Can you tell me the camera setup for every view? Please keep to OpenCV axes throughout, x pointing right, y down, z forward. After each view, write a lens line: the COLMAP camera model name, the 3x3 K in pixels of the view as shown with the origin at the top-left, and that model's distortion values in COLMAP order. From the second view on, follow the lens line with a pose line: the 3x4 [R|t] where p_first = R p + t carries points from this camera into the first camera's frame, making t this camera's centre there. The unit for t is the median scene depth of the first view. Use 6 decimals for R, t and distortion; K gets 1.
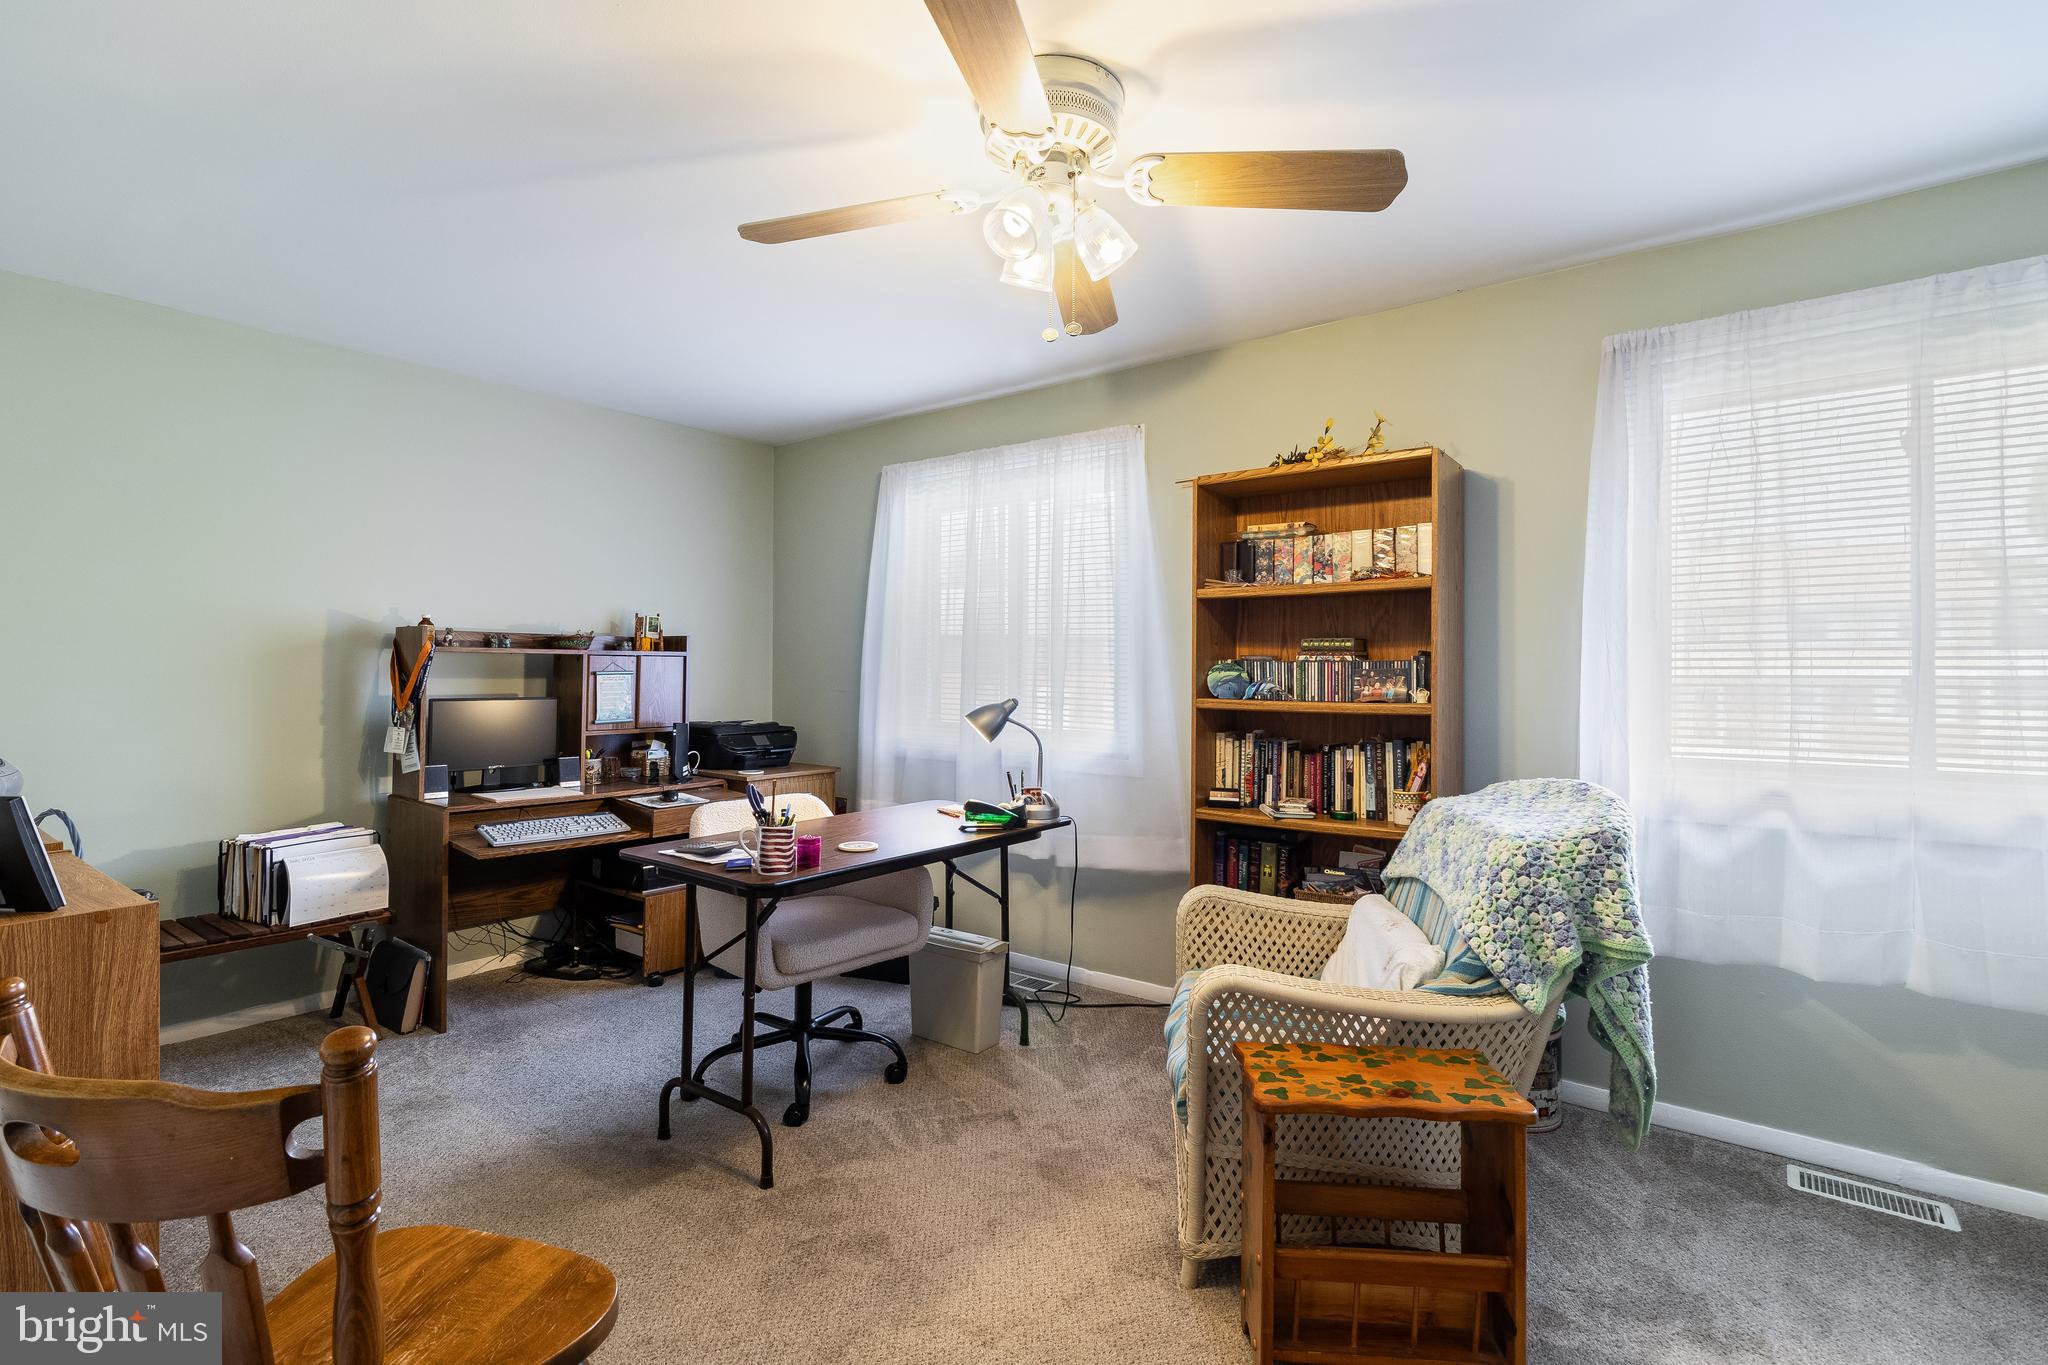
lens RADIAL K [[938.2, 0, 1034.2], [0, 938.2, 672.1], [0, 0, 1]] dist [0.005684, 0.000196]
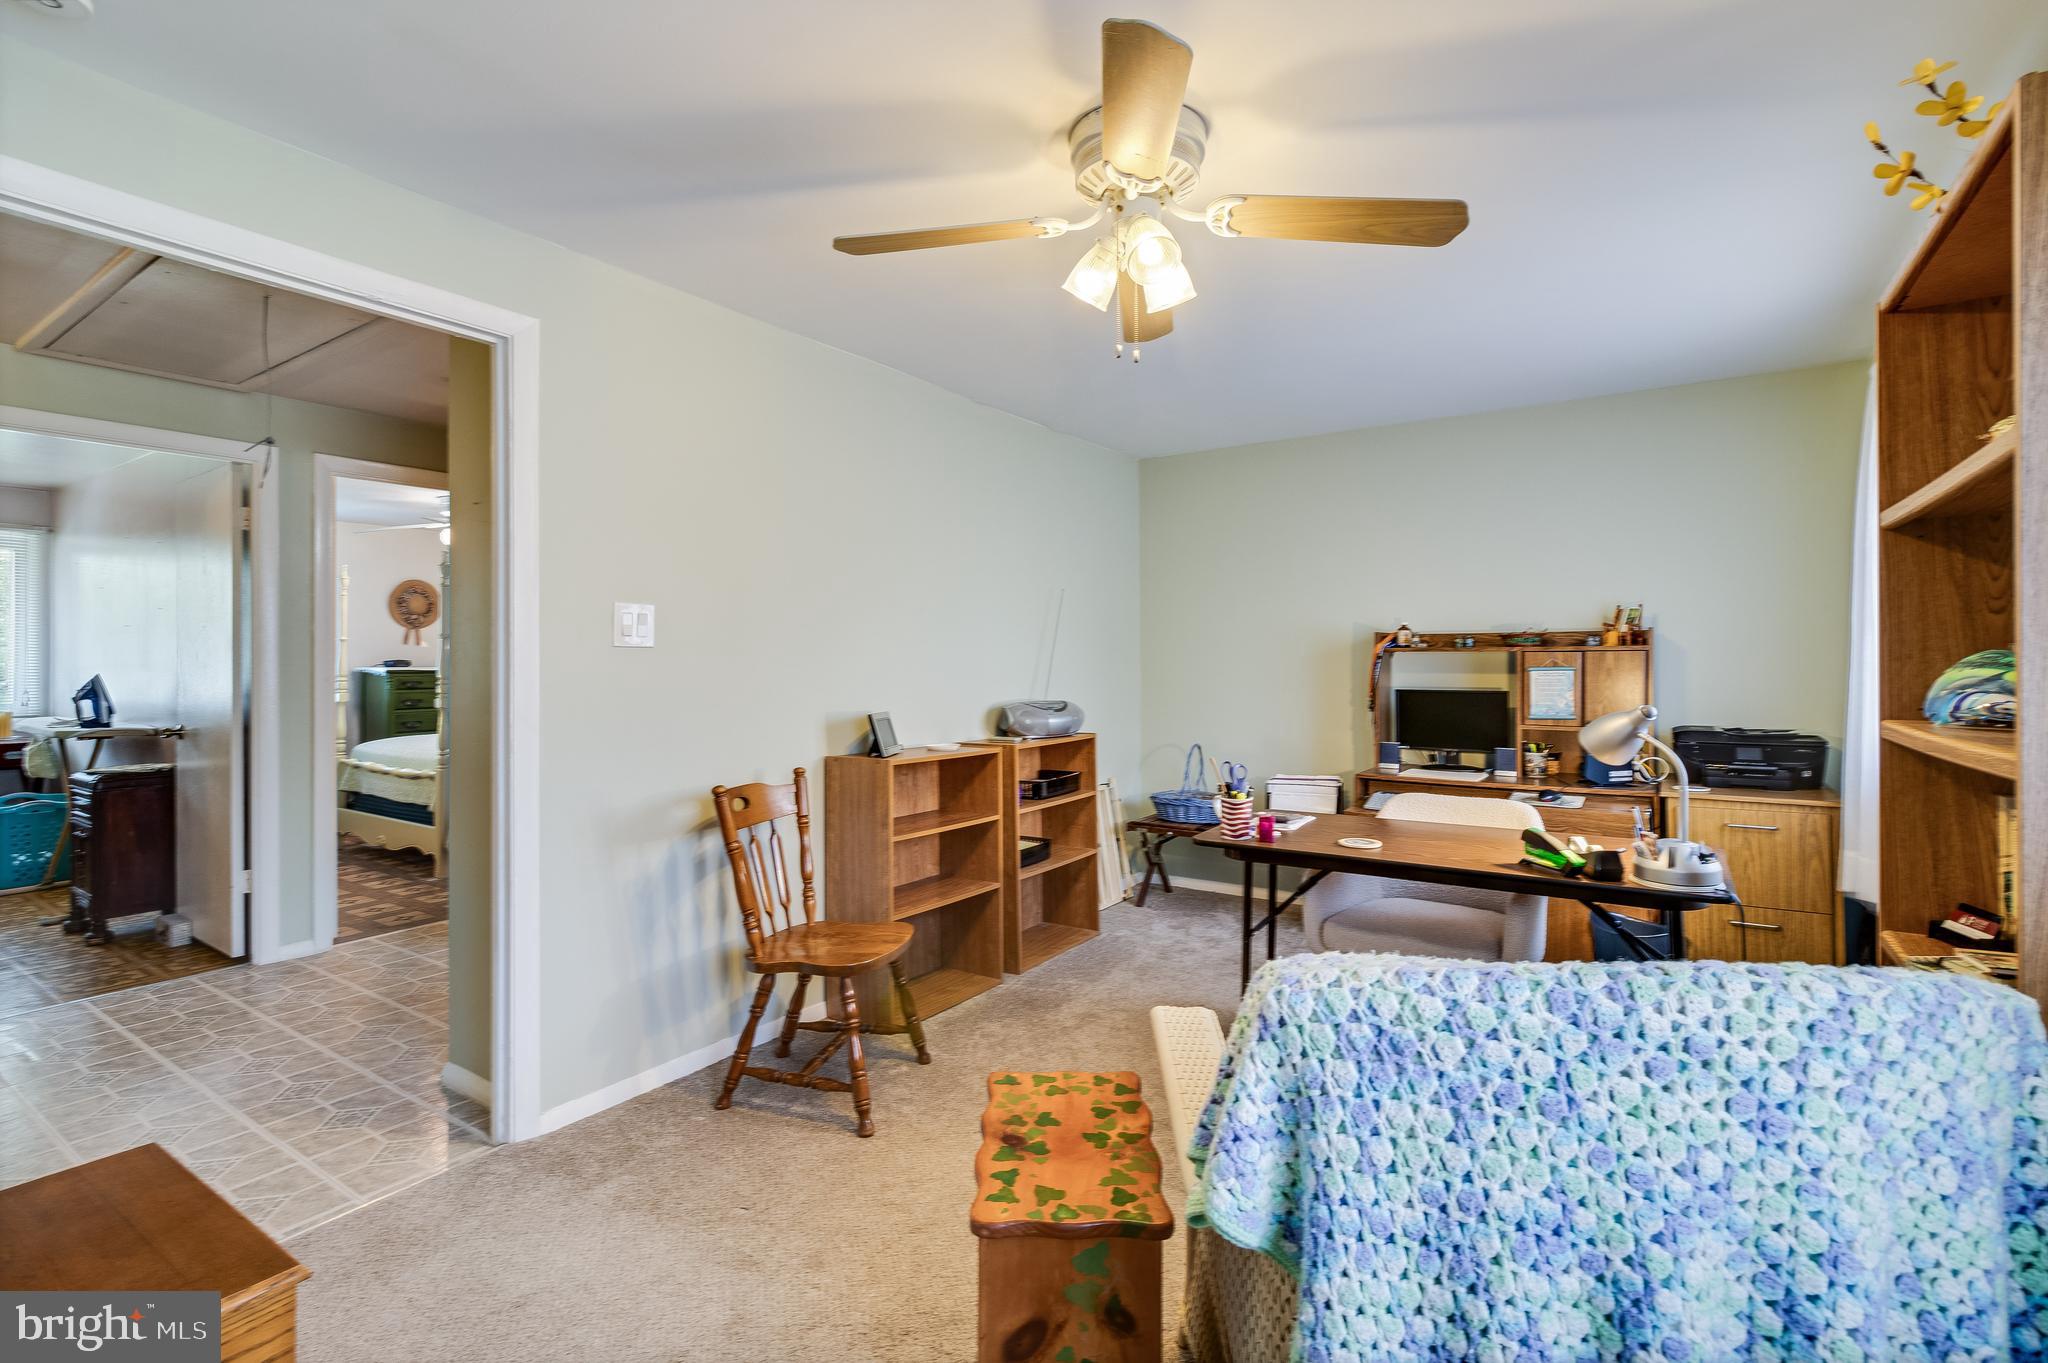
lens RADIAL K [[938.2, 0, 1035.3], [0, 938.2, 669.3], [0, 0, 1]] dist [0.005684, 0.000196]
pose [[0.067641, 0.001587, -0.997708, 0.889216], [0.004727, 0.999987, 0.001911, -0.005043], [0.997699, -0.004845, 0.067633, 0.661413]]
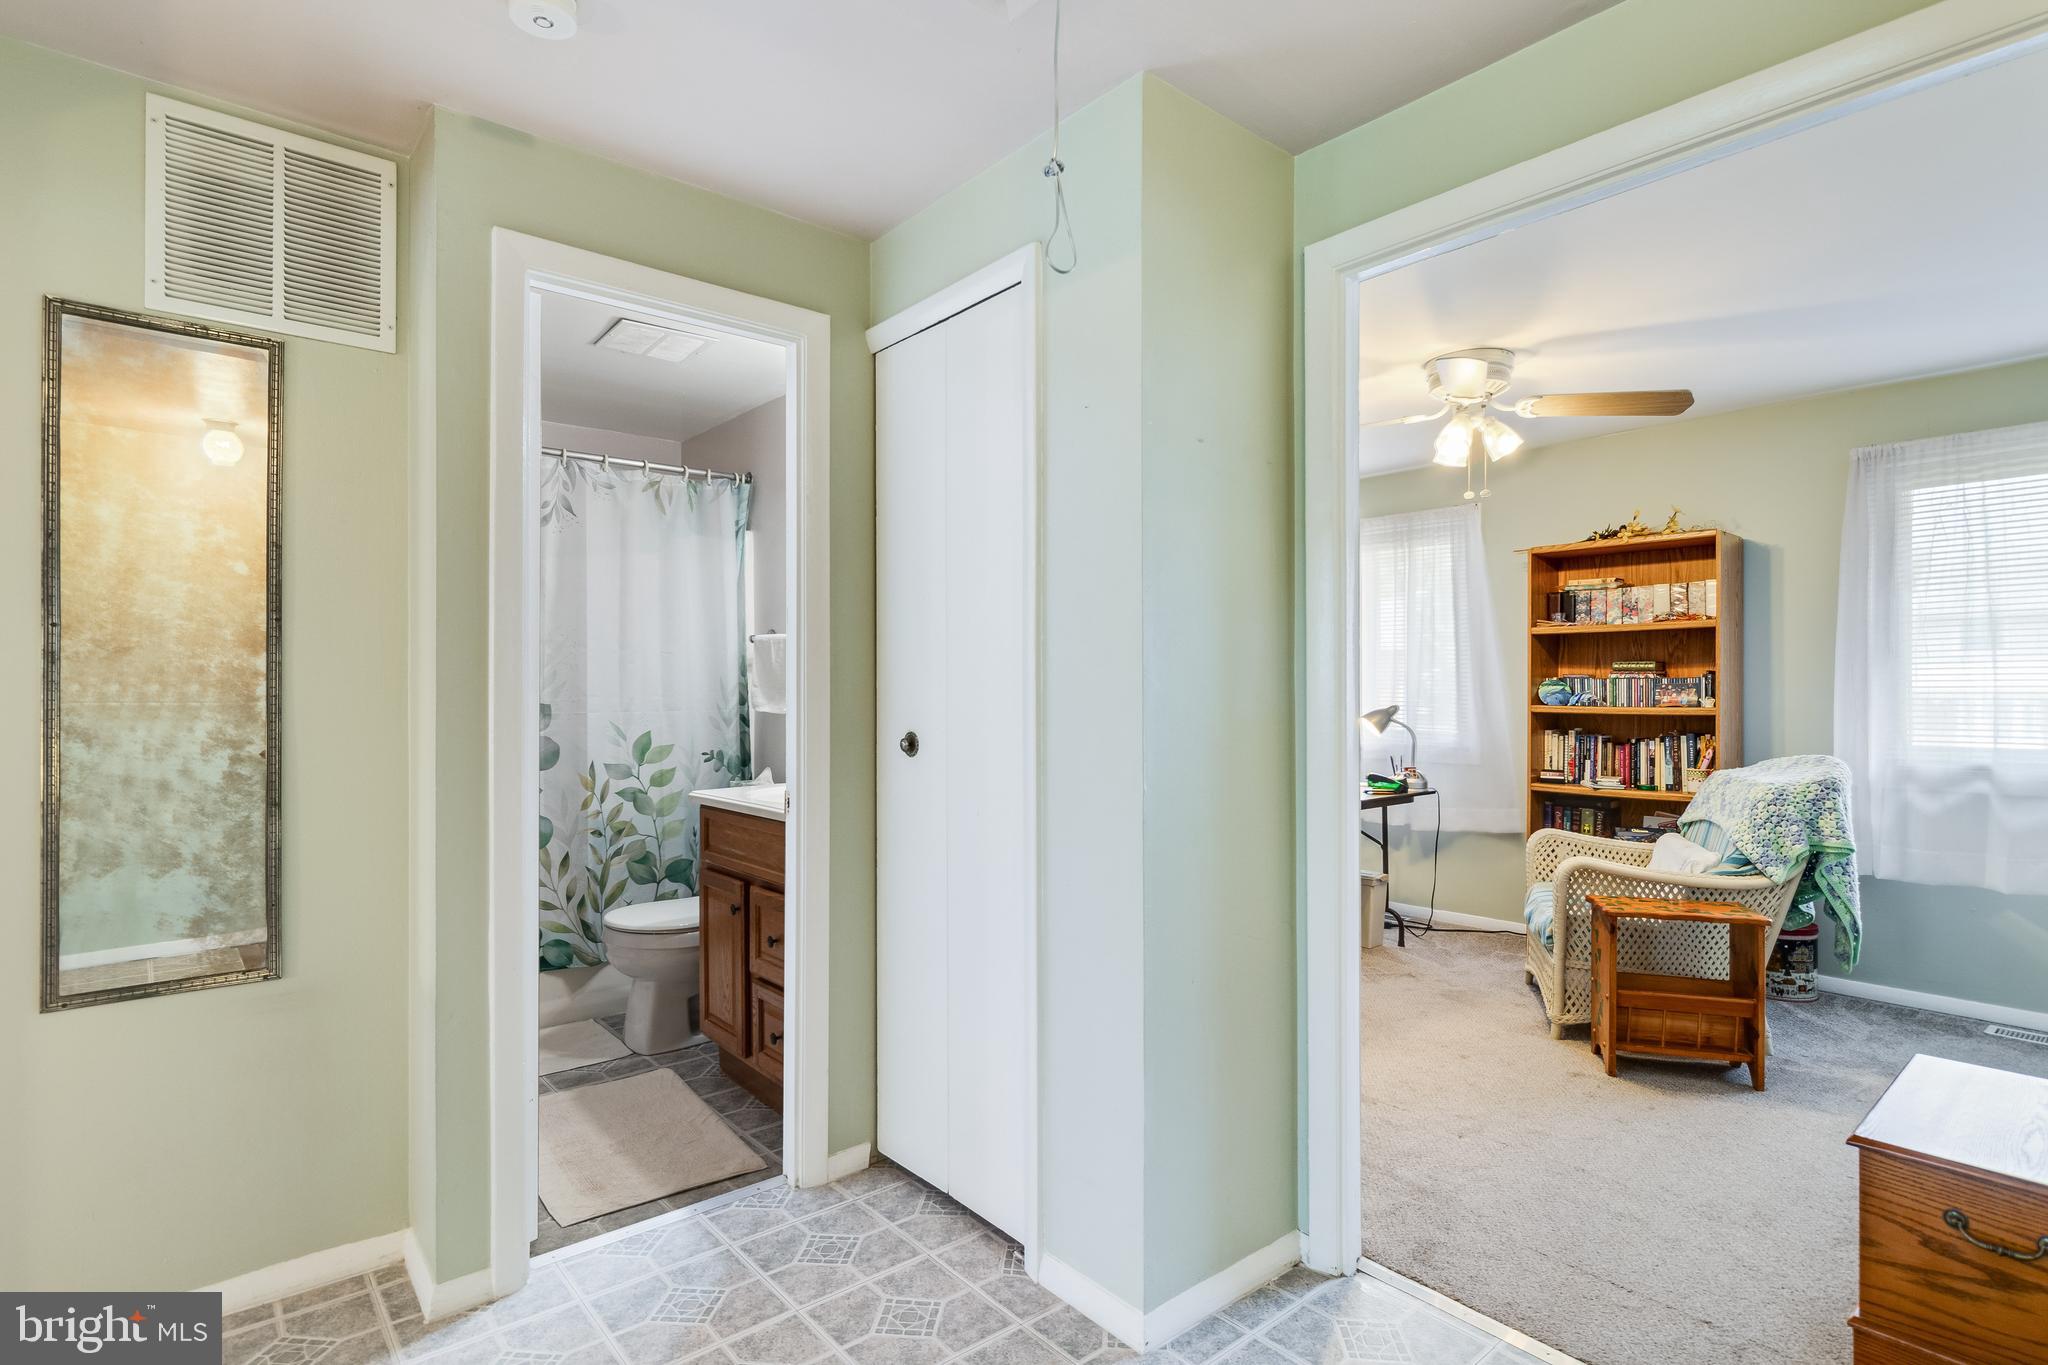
lens RADIAL K [[1024.0, 0, 1021.6], [0, 1024.0, 693.5], [0, 0, 1]] dist [-0.000404, -0.000504]
pose [[0.977824, -0.003998, -0.209390, -0.283205], [0.004813, 0.999983, 0.003383, 0.001760], [0.209373, -0.004315, 0.977826, -0.741218]]
